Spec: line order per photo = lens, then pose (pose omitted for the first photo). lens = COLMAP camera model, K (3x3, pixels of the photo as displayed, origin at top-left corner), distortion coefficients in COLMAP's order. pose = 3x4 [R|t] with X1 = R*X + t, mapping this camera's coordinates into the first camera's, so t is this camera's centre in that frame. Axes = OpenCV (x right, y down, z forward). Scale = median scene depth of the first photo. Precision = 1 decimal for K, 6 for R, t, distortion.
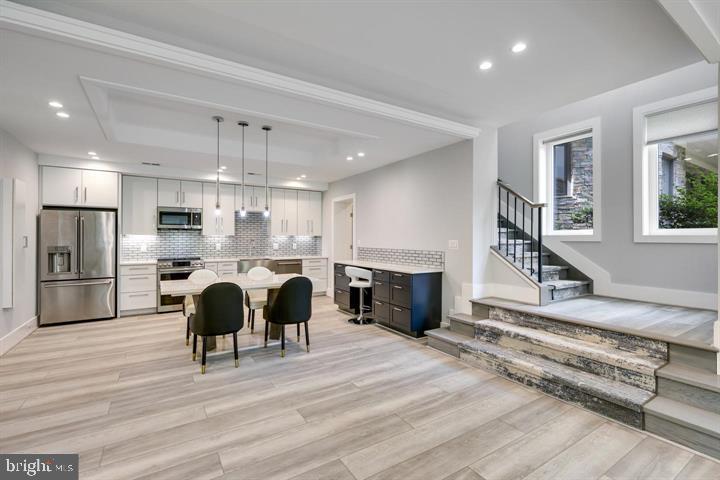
lens RADIAL K [[327.7, 0, 359.3], [0, 327.7, 239.6], [0, 0, 1]] dist [0.004929, 0.000444]
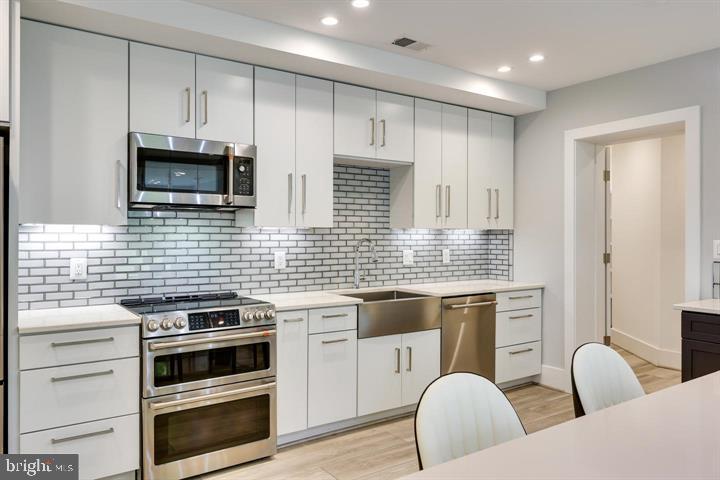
lens RADIAL K [[528.7, 0, 360.7], [0, 528.7, 236.7], [0, 0, 1]] dist [-0.006065, -0.000531]
pose [[0.998817, 0.003130, 0.048536, -0.338824], [-0.002980, 0.999991, -0.003158, -0.000771], [-0.048545, 0.003010, 0.998816, 0.394387]]
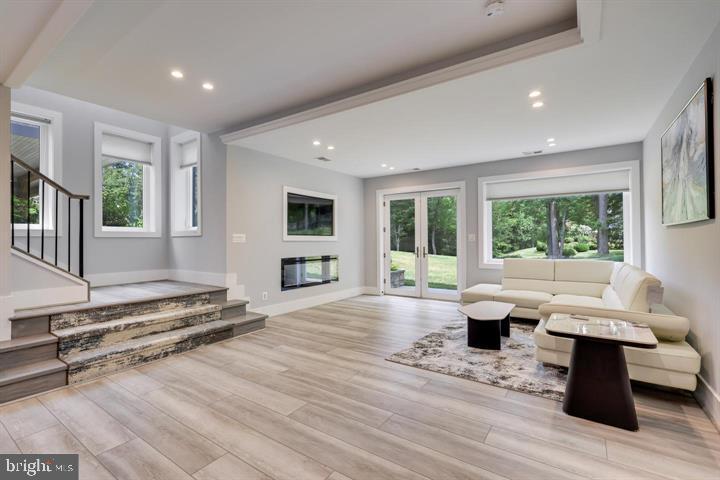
lens RADIAL K [[327.7, 0, 360.2], [0, 327.7, 237.8], [0, 0, 1]] dist [0.004929, 0.000444]
pose [[-0.397590, 0.004399, 0.917553, -0.985128], [0.008221, 0.999965, -0.001231, 0.034073], [-0.917526, 0.007053, -0.397612, 0.977206]]
